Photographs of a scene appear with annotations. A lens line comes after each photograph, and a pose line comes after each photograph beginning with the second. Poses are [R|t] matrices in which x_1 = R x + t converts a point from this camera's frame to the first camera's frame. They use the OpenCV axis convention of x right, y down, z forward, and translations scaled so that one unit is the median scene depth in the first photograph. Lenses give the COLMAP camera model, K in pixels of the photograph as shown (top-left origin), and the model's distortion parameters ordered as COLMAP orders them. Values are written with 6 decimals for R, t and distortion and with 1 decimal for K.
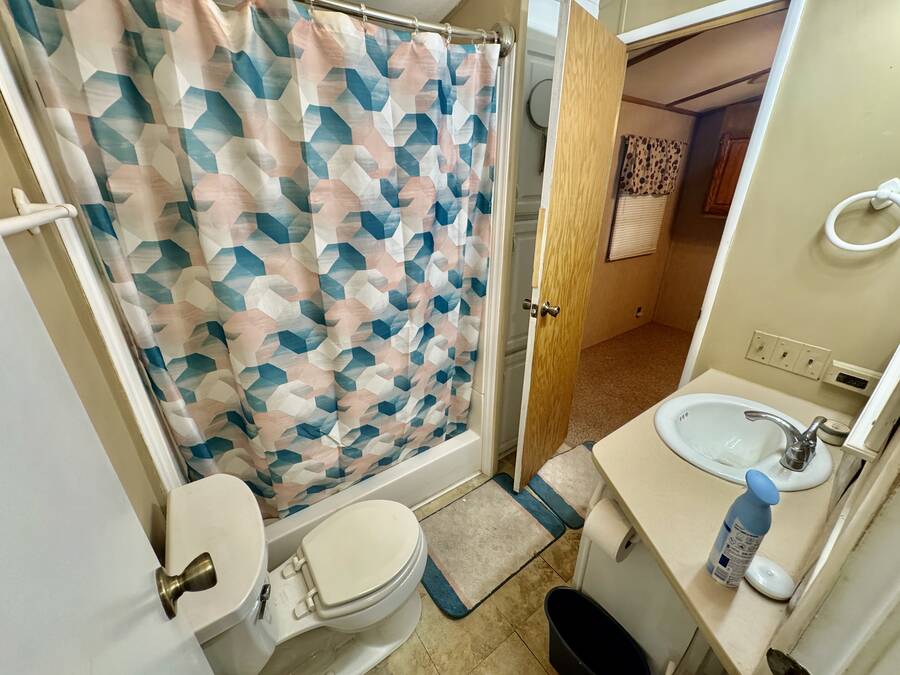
lens RADIAL K [[359.2, 0, 448.5], [0, 359.2, 336.6], [0, 0, 1]] dist [-0.002545, -0.000490]
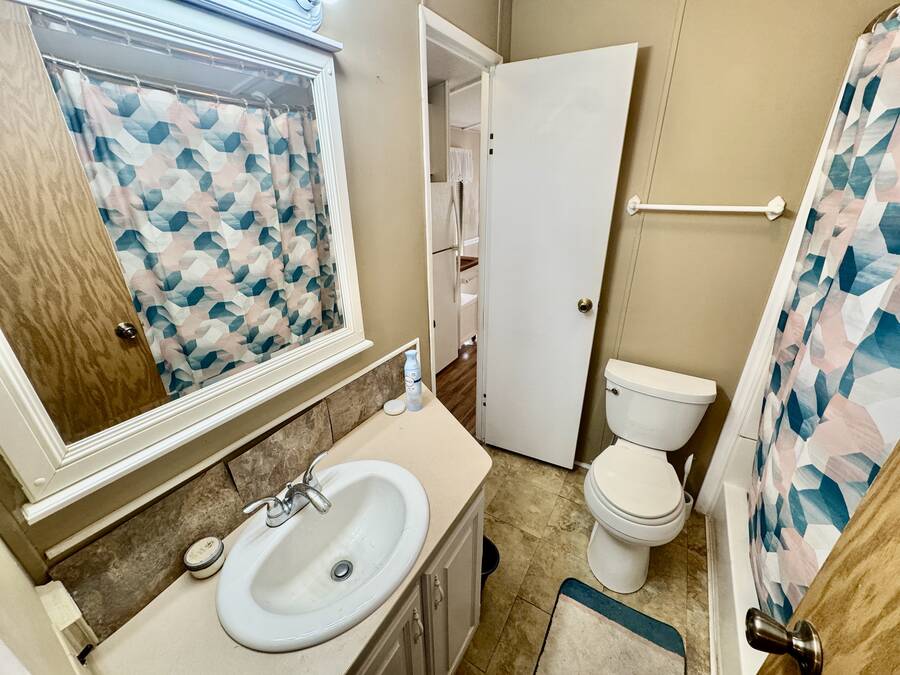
lens RADIAL K [[359.2, 0, 448.5], [0, 359.2, 336.6], [0, 0, 1]] dist [-0.002545, -0.000490]
pose [[-0.923343, 0.160945, -0.348618, 0.611762], [-0.143219, 0.698041, 0.701589, -0.473360], [0.356267, 0.697736, -0.621481, 1.003076]]
